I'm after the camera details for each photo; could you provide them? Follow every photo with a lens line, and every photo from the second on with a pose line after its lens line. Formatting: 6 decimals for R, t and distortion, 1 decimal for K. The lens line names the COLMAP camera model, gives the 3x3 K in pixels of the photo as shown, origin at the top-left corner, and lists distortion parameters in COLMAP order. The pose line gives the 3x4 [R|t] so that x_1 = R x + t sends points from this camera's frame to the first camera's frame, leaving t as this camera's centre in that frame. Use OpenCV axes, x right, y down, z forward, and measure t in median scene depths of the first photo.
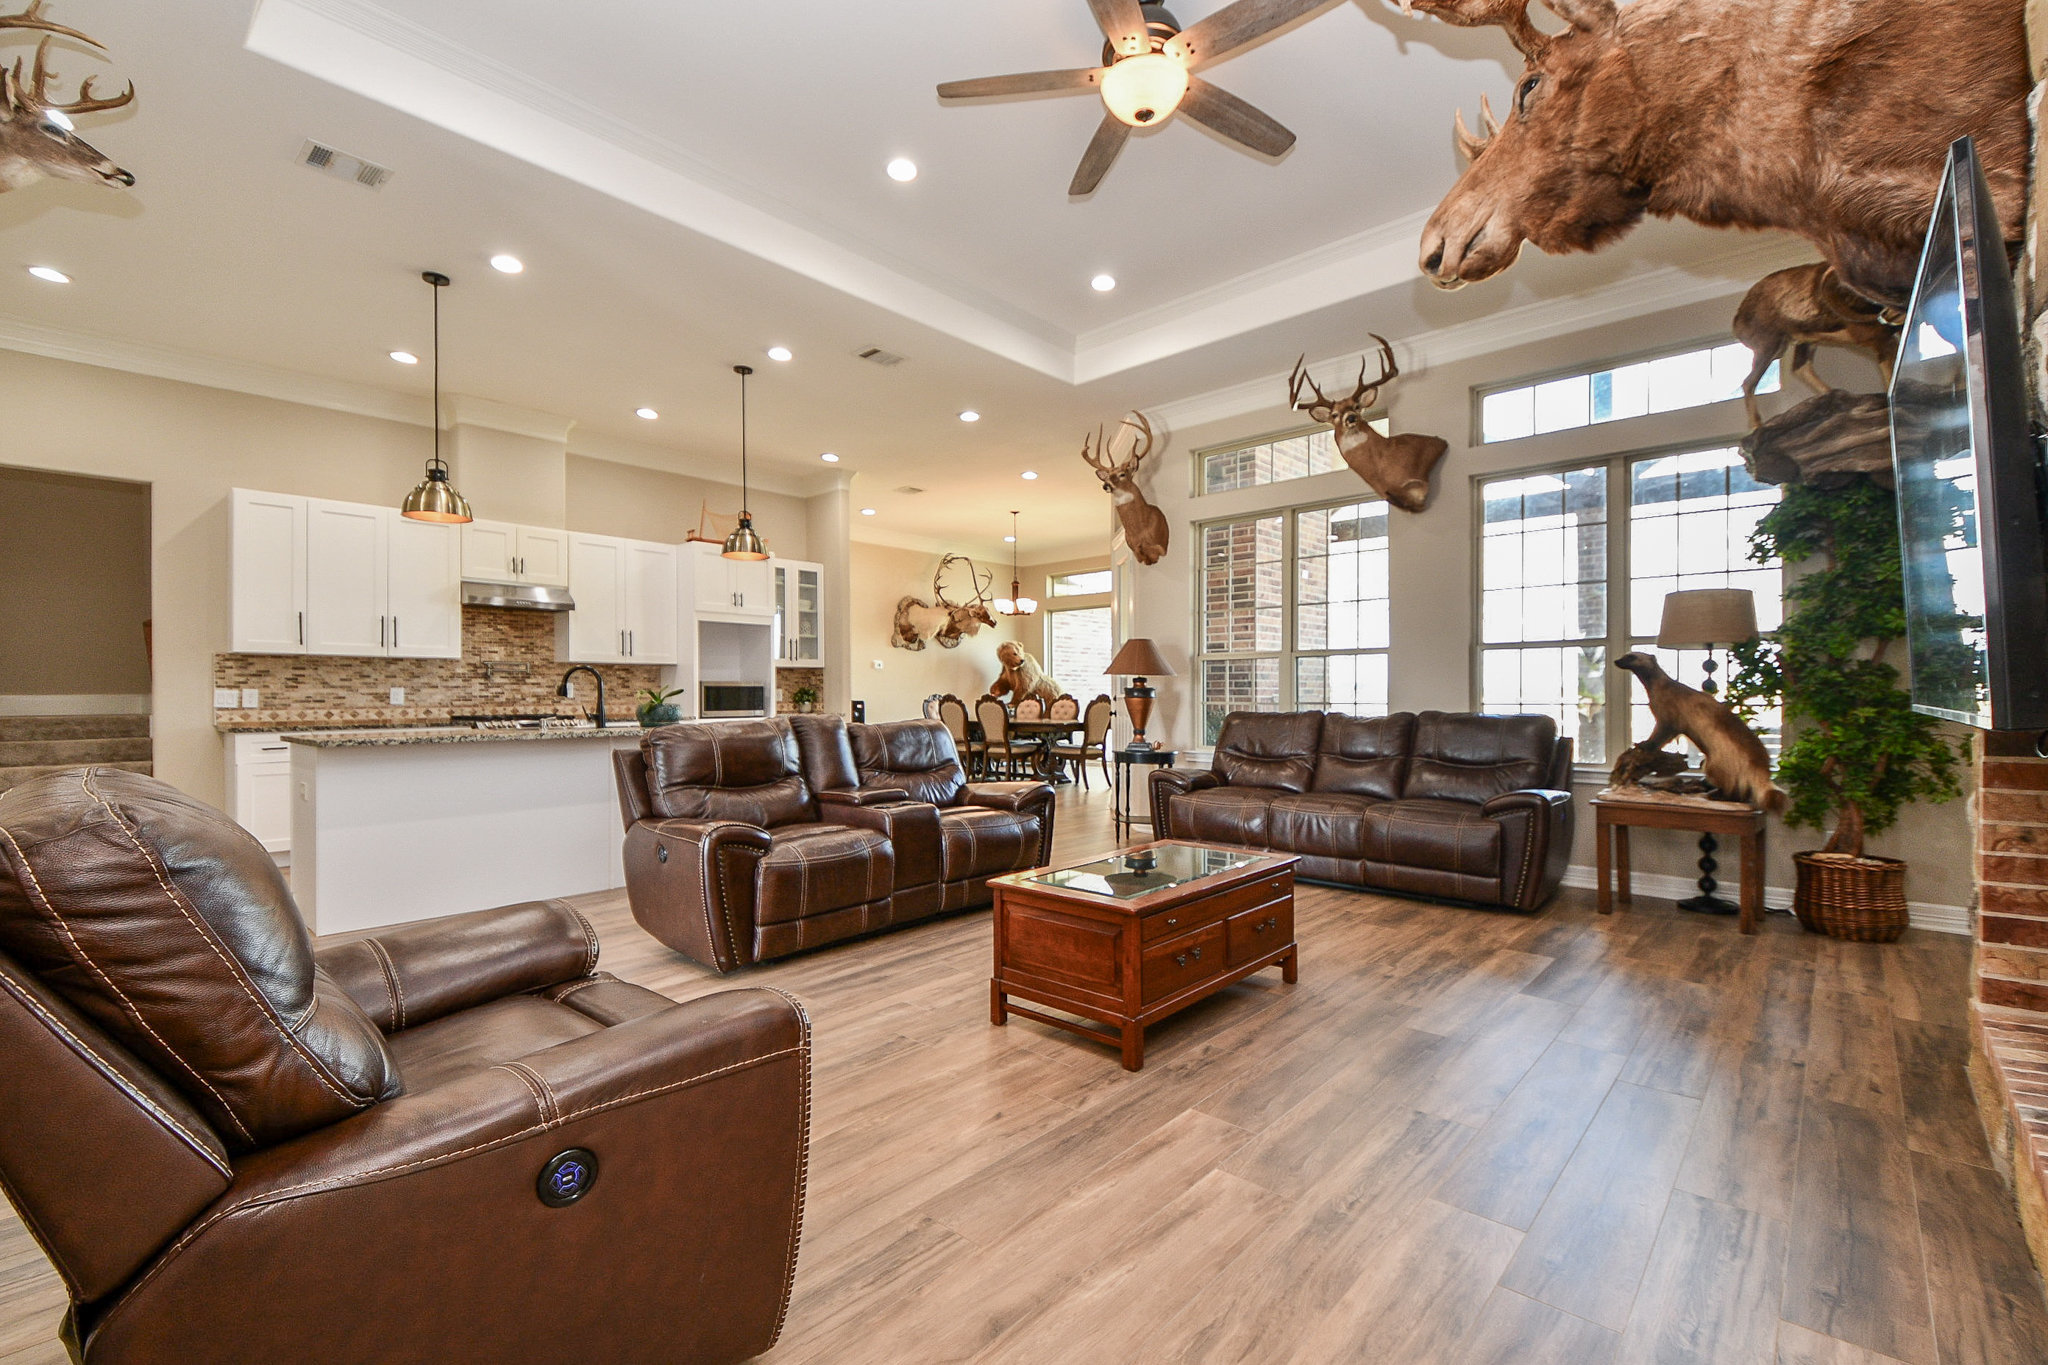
lens RADIAL K [[902.2, 0, 1018.8], [0, 902.2, 690.5], [0, 0, 1]] dist [0.016592, -0.009689]
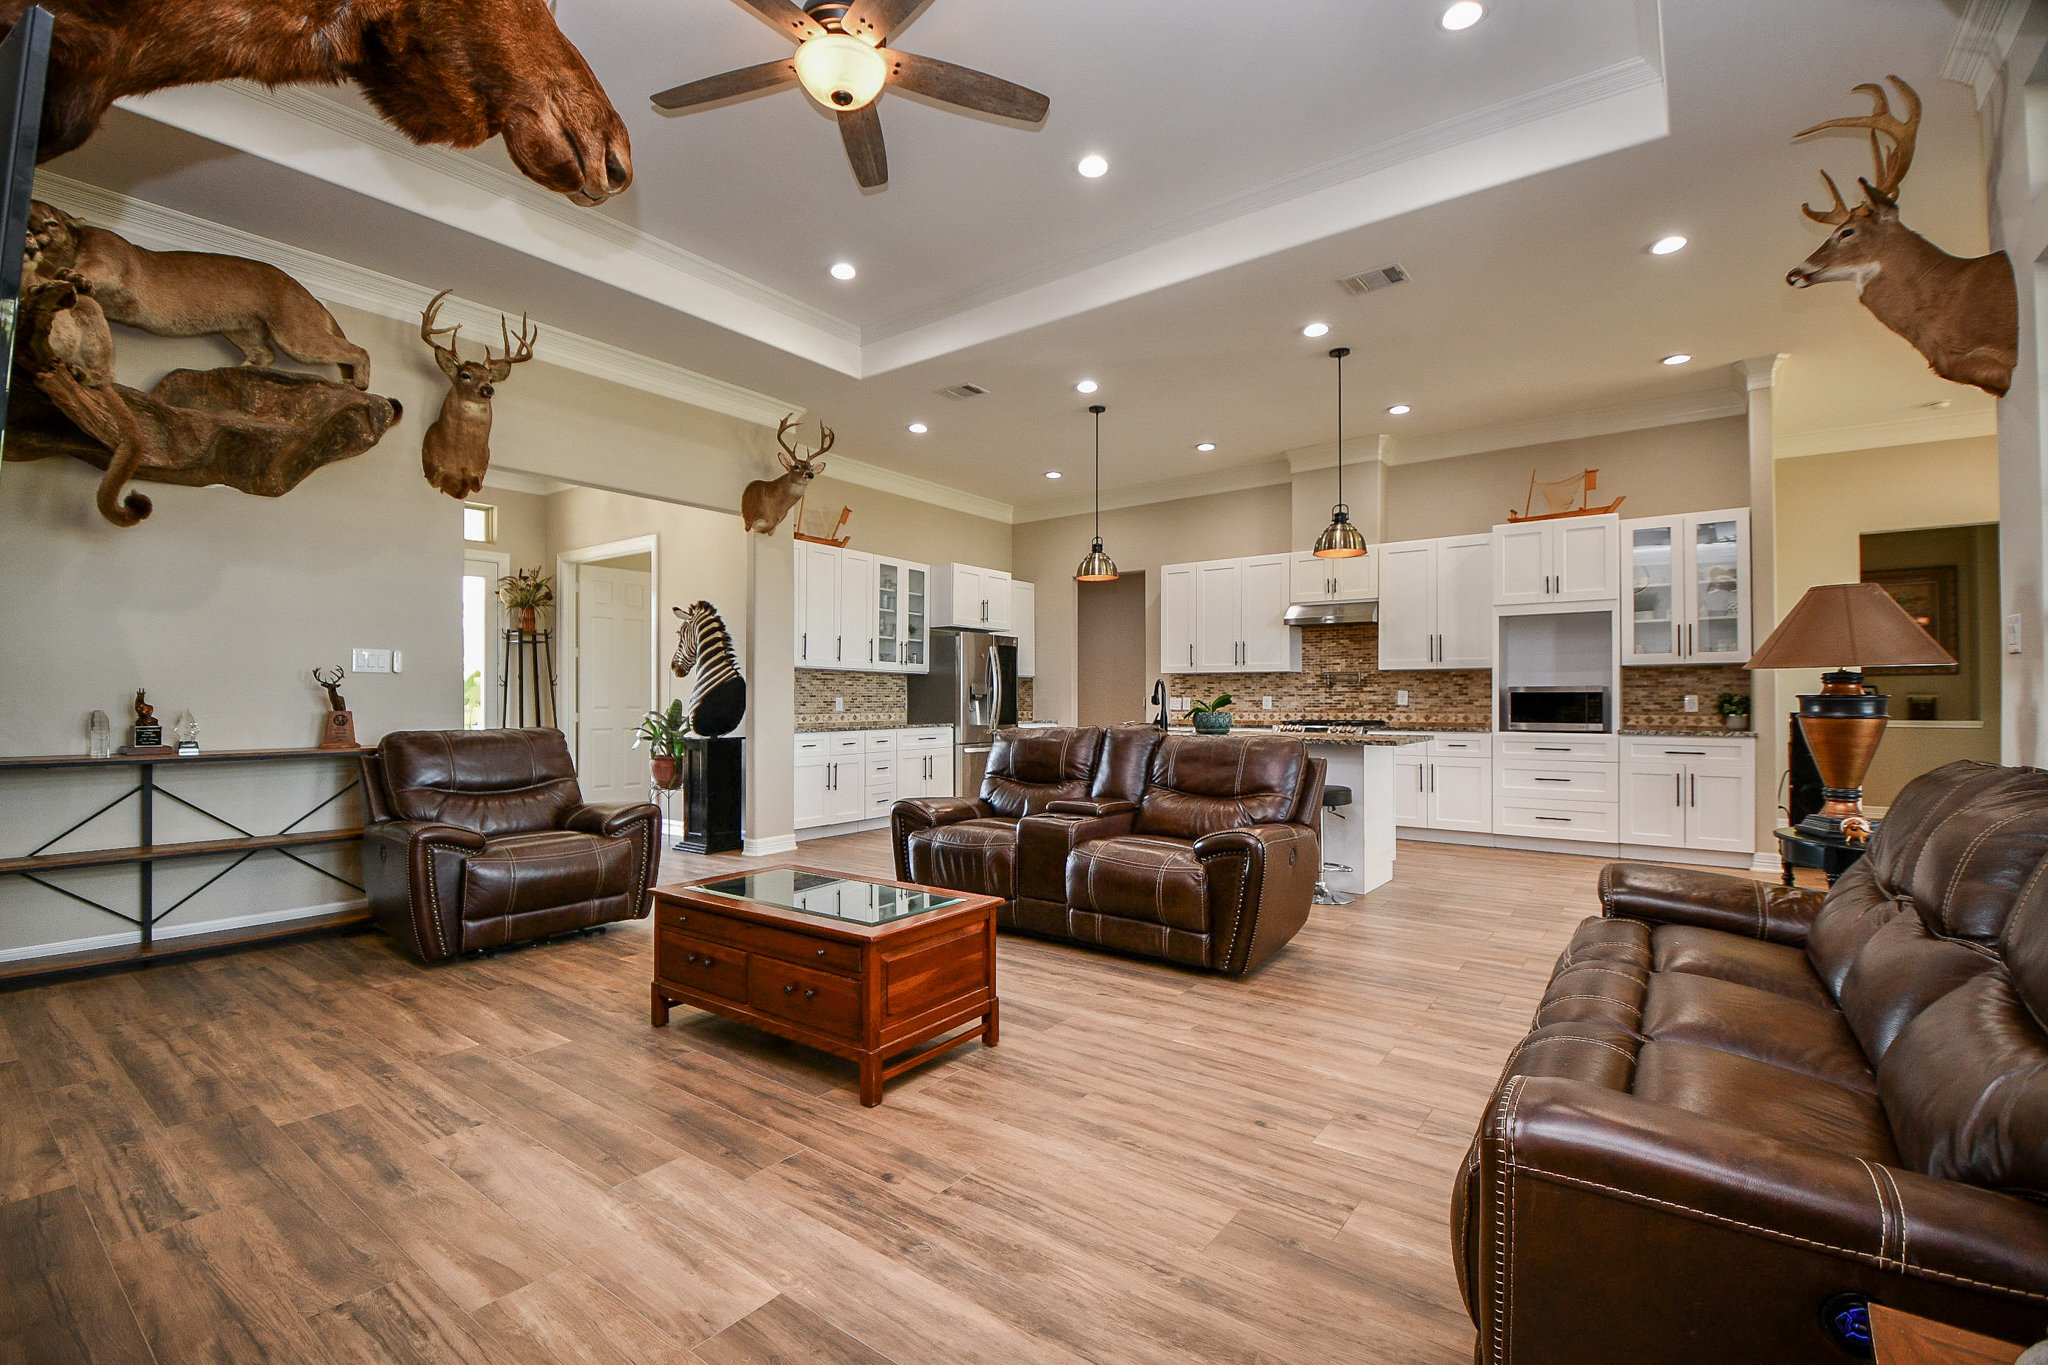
lens RADIAL K [[902.2, 0, 986.4], [0, 902.2, 663.8], [0, 0, 1]] dist [0.016592, -0.009689]
pose [[0.064639, -0.036526, -0.997240, 0.525371], [0.008434, 0.999314, -0.036055, -0.006198], [0.997873, -0.006080, 0.064903, 0.518489]]
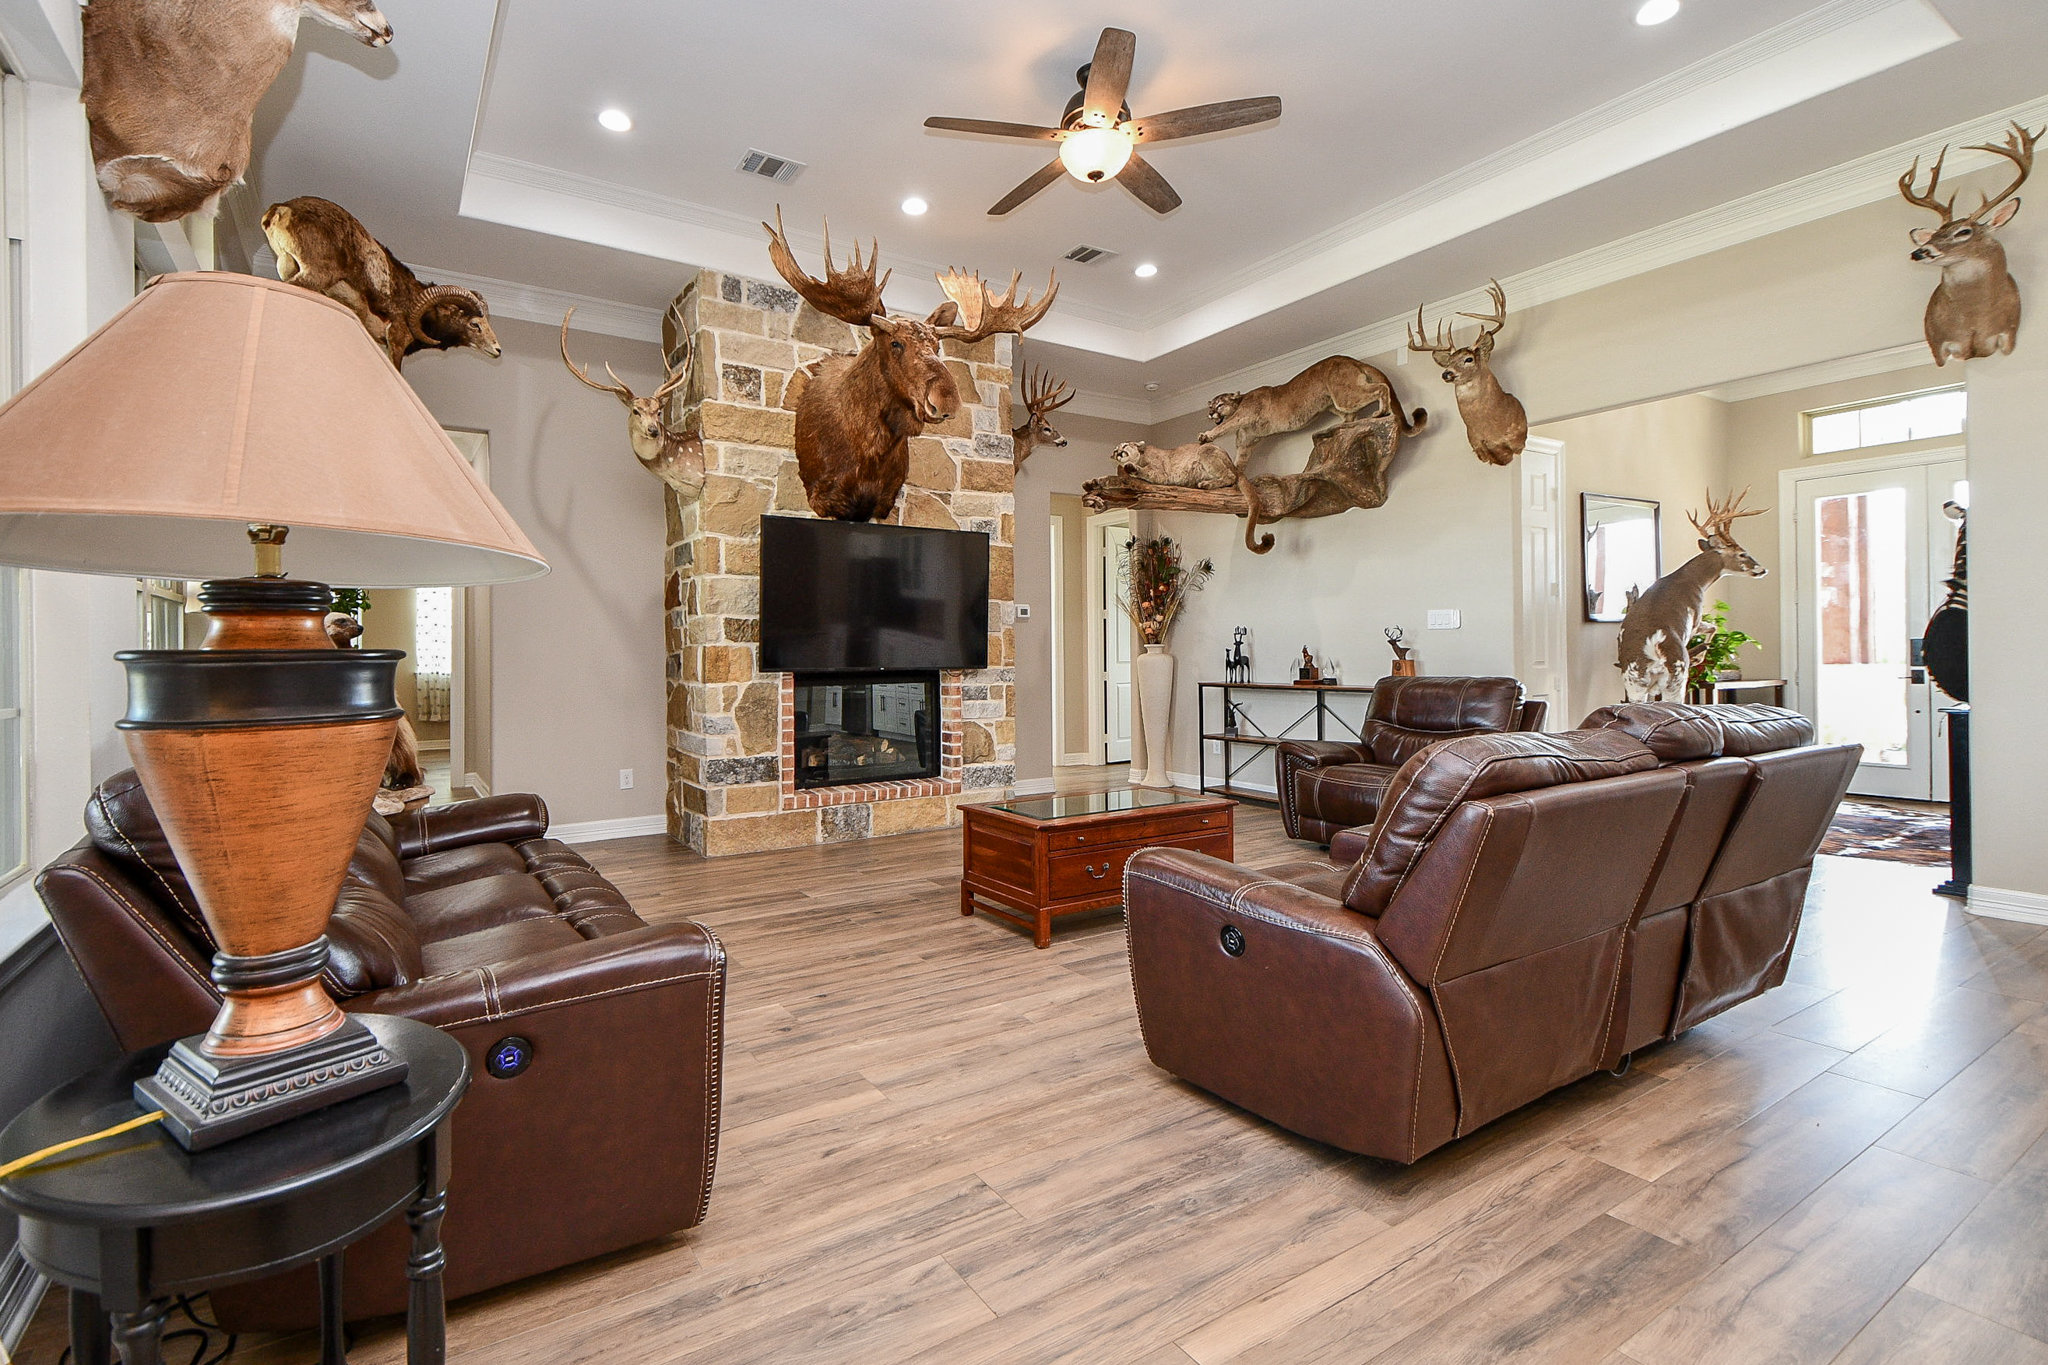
lens RADIAL K [[902.2, 0, 993.6], [0, 902.2, 669.0], [0, 0, 1]] dist [0.016592, -0.009689]
pose [[-0.970175, 0.004168, 0.242371, -0.003724], [0.007391, 0.999896, 0.012391, -0.003738], [-0.242294, 0.013813, -0.970104, 1.041428]]
